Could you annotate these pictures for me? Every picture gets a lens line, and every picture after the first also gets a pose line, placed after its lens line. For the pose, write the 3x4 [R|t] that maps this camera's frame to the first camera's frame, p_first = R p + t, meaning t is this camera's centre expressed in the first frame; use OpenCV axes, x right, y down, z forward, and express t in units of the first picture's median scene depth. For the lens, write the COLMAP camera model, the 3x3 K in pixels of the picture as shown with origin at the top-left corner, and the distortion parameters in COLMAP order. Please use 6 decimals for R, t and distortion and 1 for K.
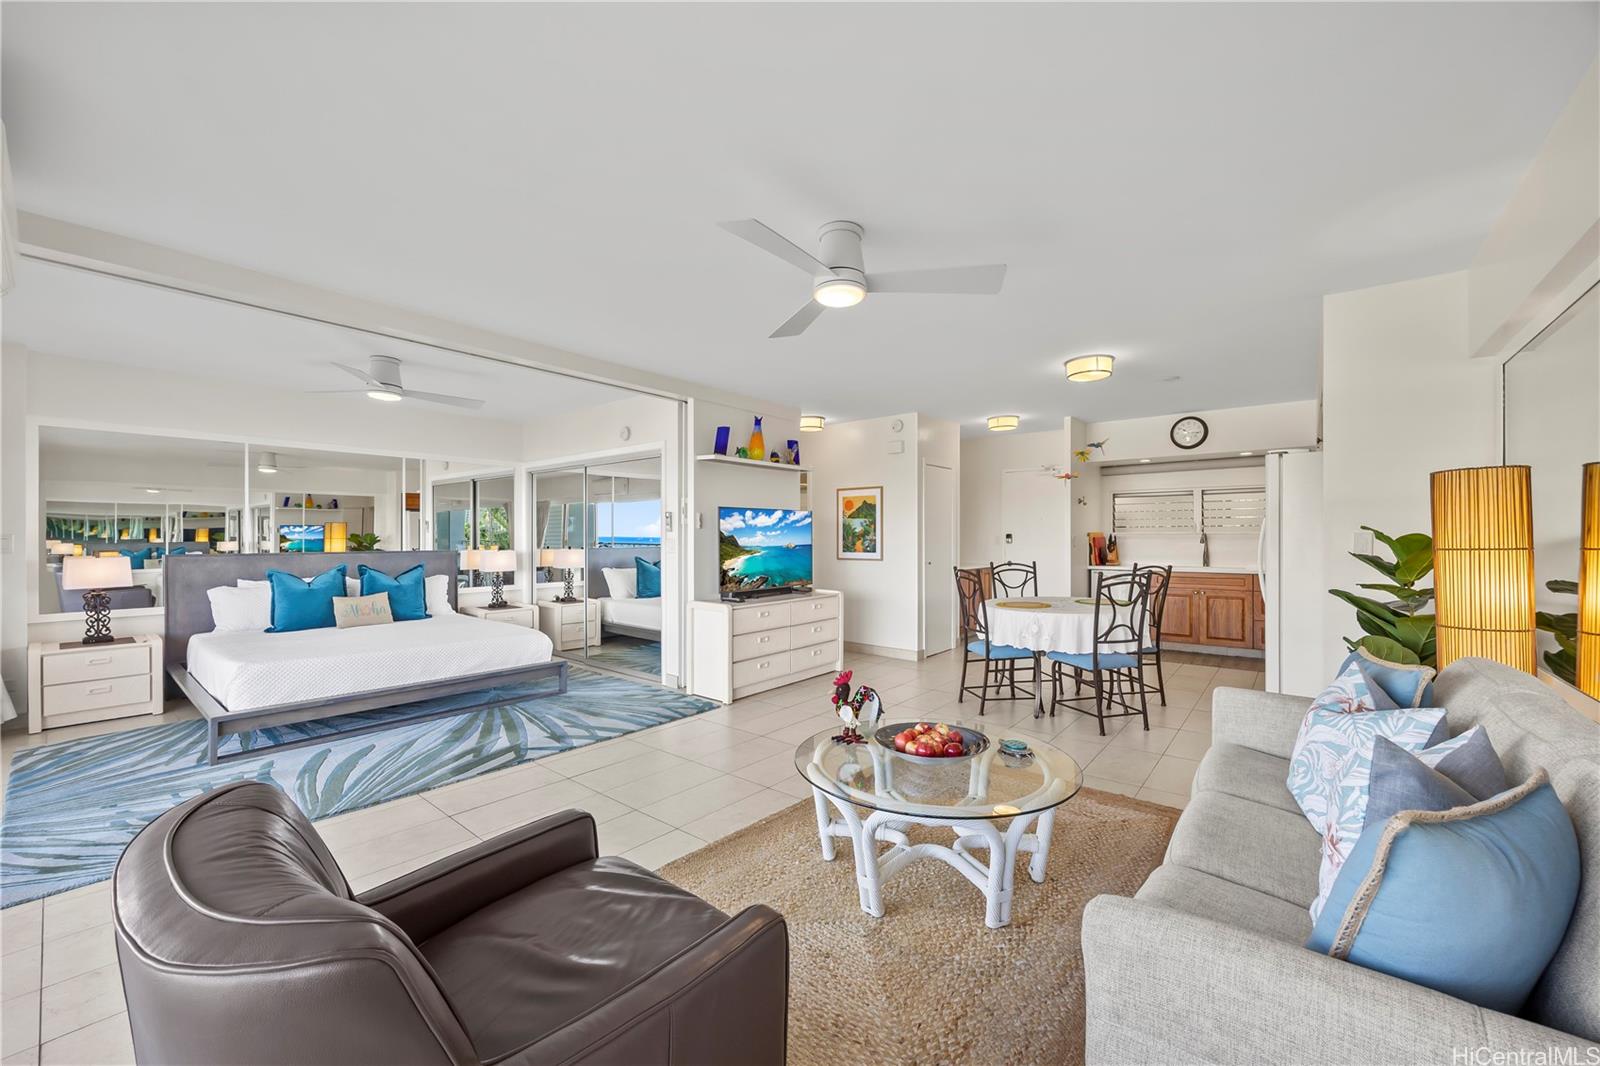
lens RADIAL K [[623.9, 0, 789.6], [0, 623.9, 540.8], [0, 0, 1]] dist [0.001196, -0.000007]
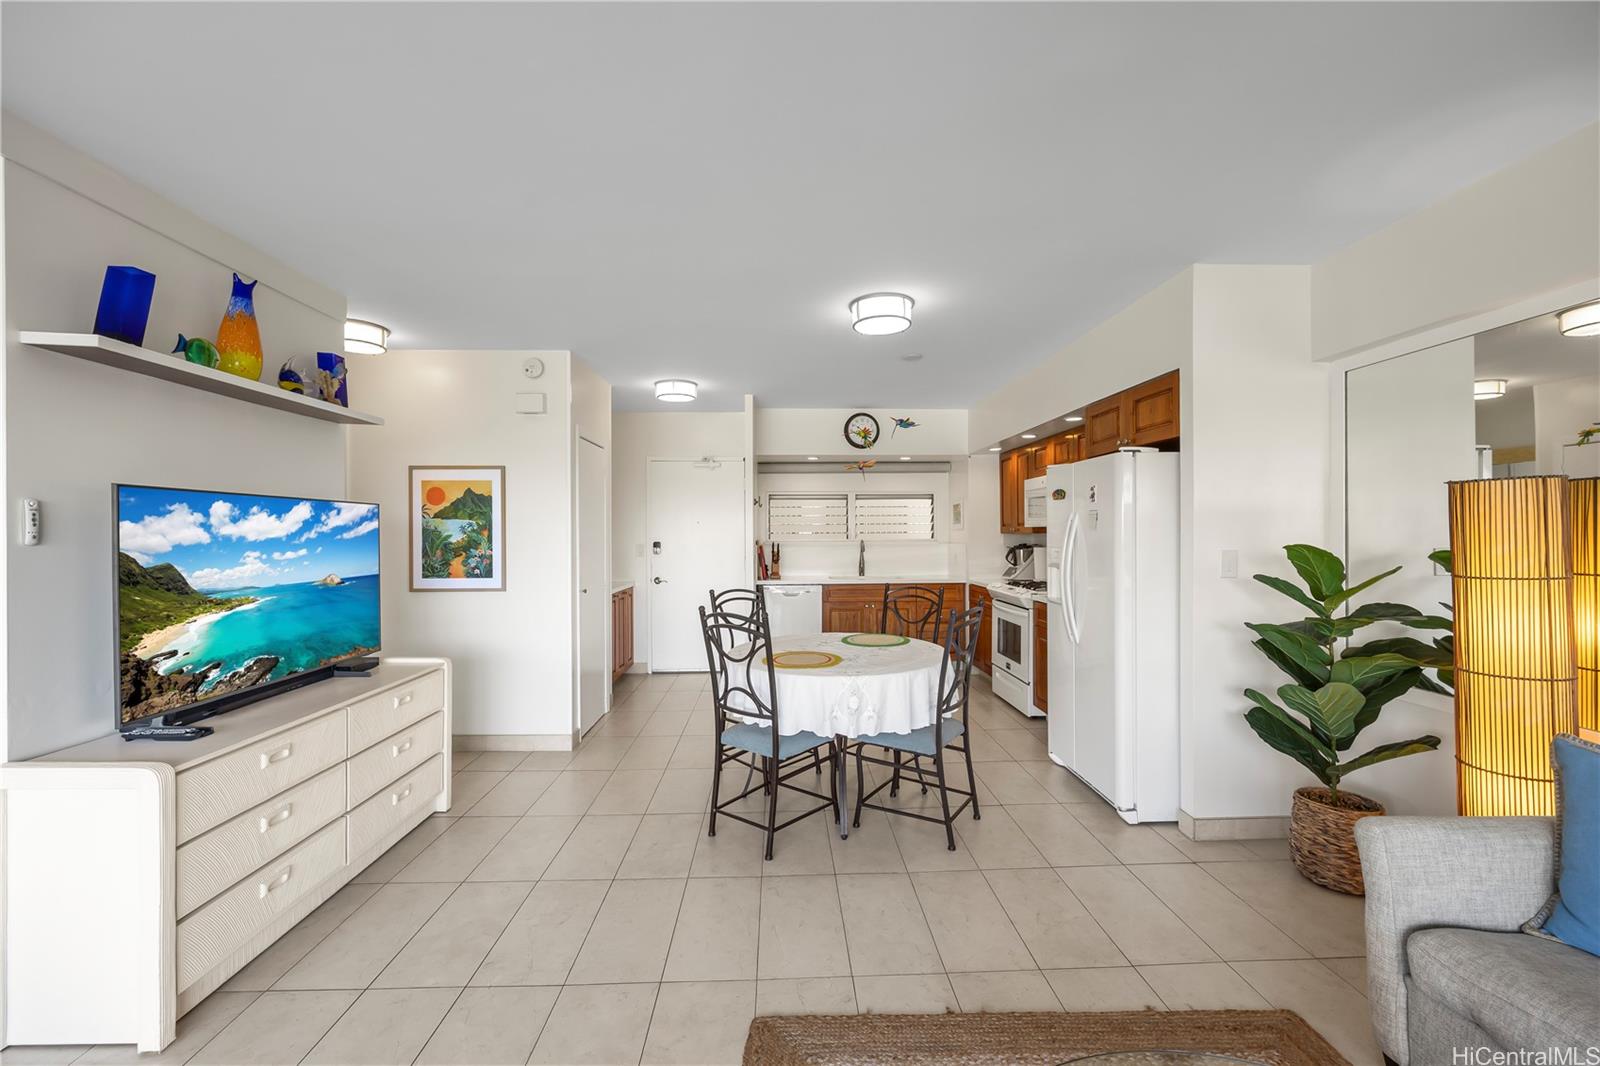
lens RADIAL K [[639.8, 0, 799.2], [0, 639.8, 537.9], [0, 0, 1]] dist [-0.001877, -0.000394]
pose [[0.743547, -0.005211, 0.668663, -0.060169], [0.007161, 0.999974, -0.000170, -0.019628], [-0.668645, 0.004915, 0.743565, 0.423591]]
